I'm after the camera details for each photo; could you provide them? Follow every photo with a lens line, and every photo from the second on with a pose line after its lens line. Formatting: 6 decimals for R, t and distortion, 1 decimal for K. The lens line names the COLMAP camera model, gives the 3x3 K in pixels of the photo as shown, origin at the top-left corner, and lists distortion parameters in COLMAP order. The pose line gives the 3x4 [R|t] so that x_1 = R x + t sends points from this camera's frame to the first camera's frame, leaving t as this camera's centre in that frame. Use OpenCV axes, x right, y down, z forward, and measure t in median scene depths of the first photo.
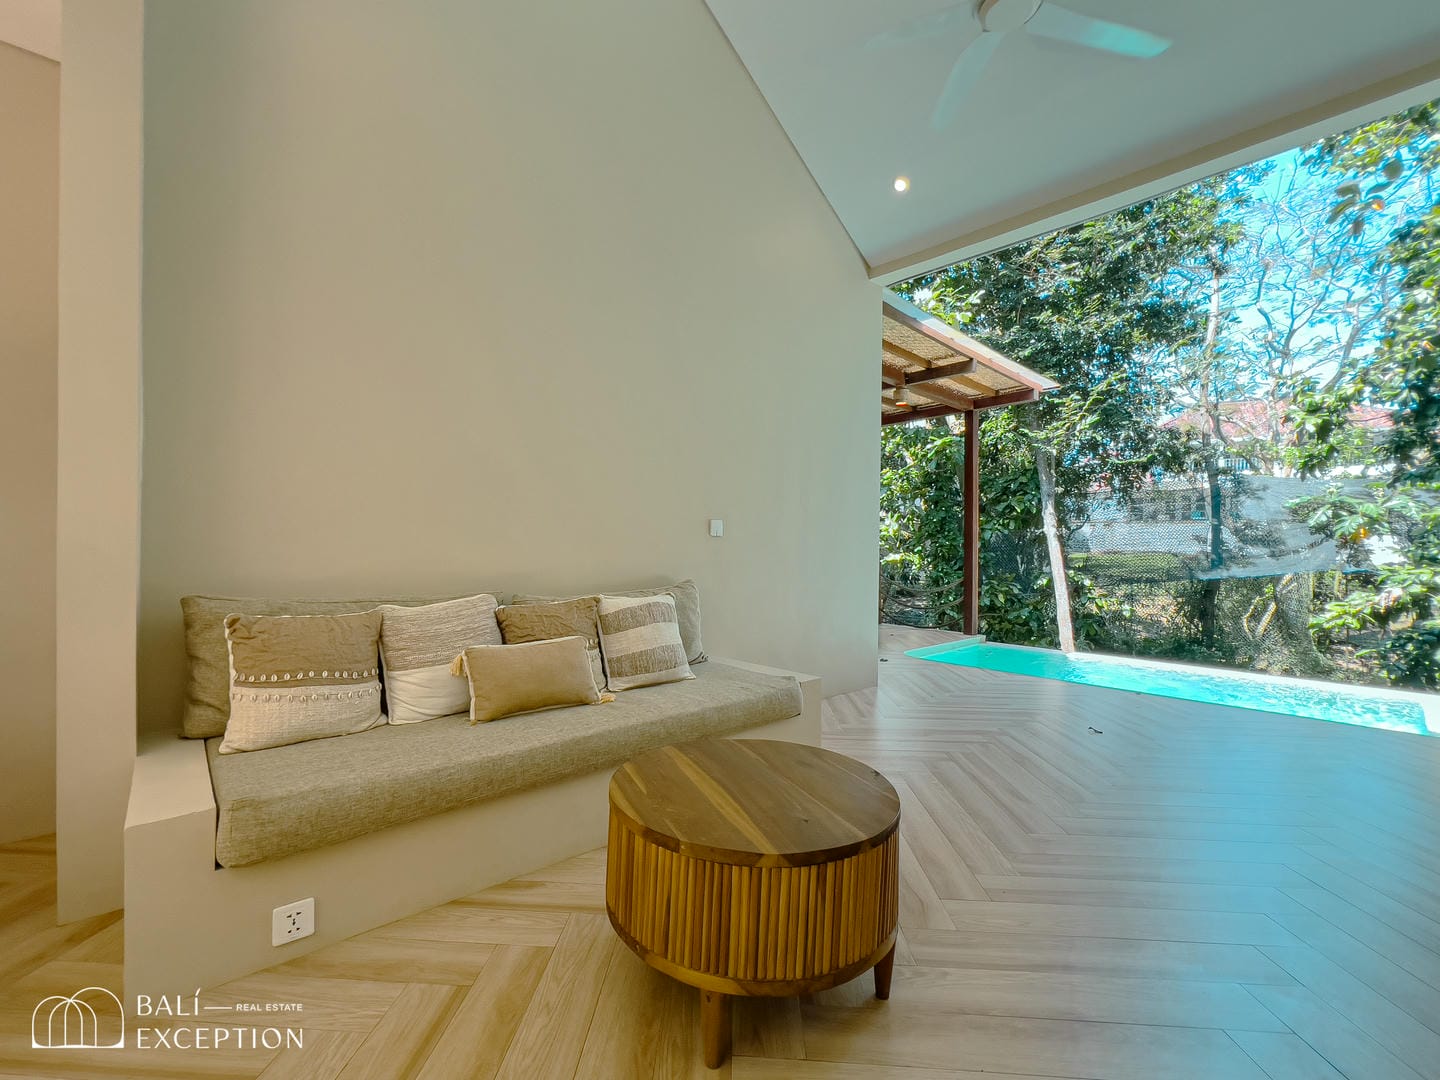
lens RADIAL K [[594.3, 0, 692.3], [0, 594.3, 558.4], [0, 0, 1]] dist [-0.007048, 0.001785]
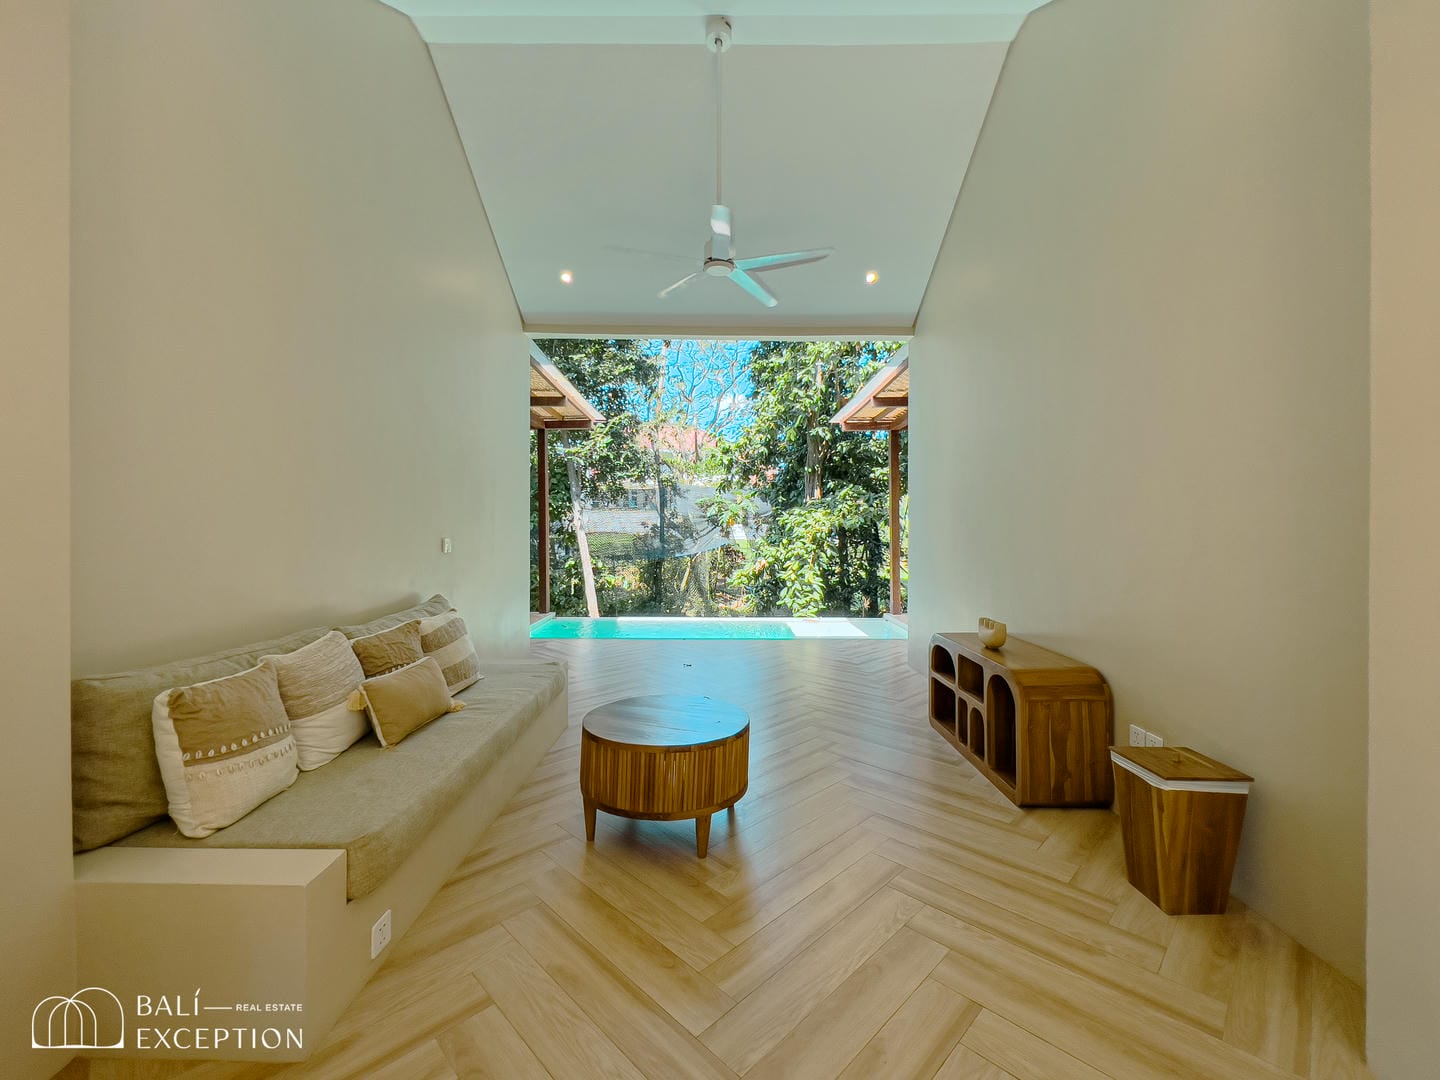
lens RADIAL K [[594.3, 0, 711.6], [0, 594.3, 534.2], [0, 0, 1]] dist [-0.007048, 0.001785]
pose [[0.655394, -0.015662, 0.755125, -0.177387], [0.019631, 0.999800, 0.003700, -0.024772], [-0.755032, 0.012399, 0.655571, -0.040014]]
